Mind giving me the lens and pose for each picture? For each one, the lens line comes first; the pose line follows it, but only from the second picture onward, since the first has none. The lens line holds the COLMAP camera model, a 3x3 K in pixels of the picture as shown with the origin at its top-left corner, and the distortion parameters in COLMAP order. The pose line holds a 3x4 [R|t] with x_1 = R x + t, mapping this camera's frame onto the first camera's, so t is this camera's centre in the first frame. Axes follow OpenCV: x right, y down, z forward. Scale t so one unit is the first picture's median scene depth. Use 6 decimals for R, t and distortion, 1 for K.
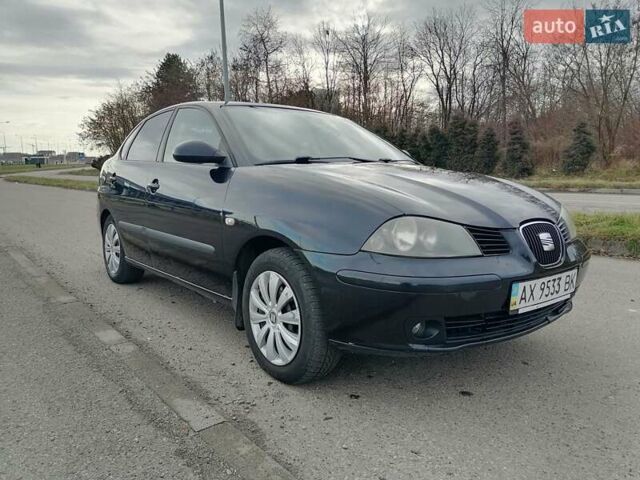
lens RADIAL K [[466.8, 0, 320.0], [0, 466.8, 240.0], [0, 0, 1]] dist [0.091753, -0.106234]
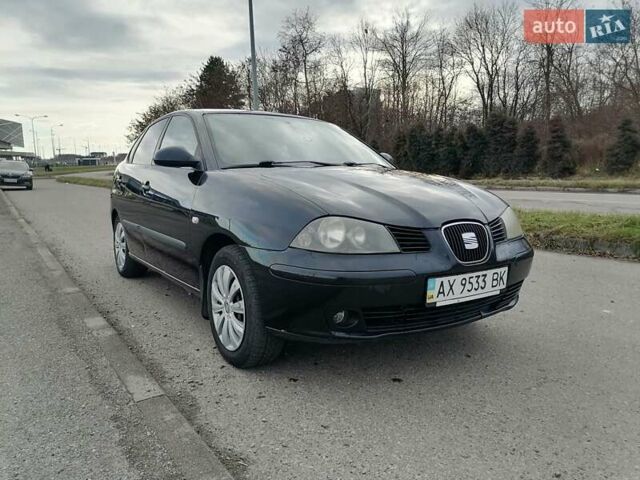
lens RADIAL K [[466.8, 0, 320.0], [0, 466.8, 240.0], [0, 0, 1]] dist [0.091753, -0.106234]
pose [[0.996781, 0.008675, -0.079699, 0.166716], [-0.008639, 0.999962, 0.000797, 0.002919], [0.079703, -0.000105, 0.996819, -0.070211]]
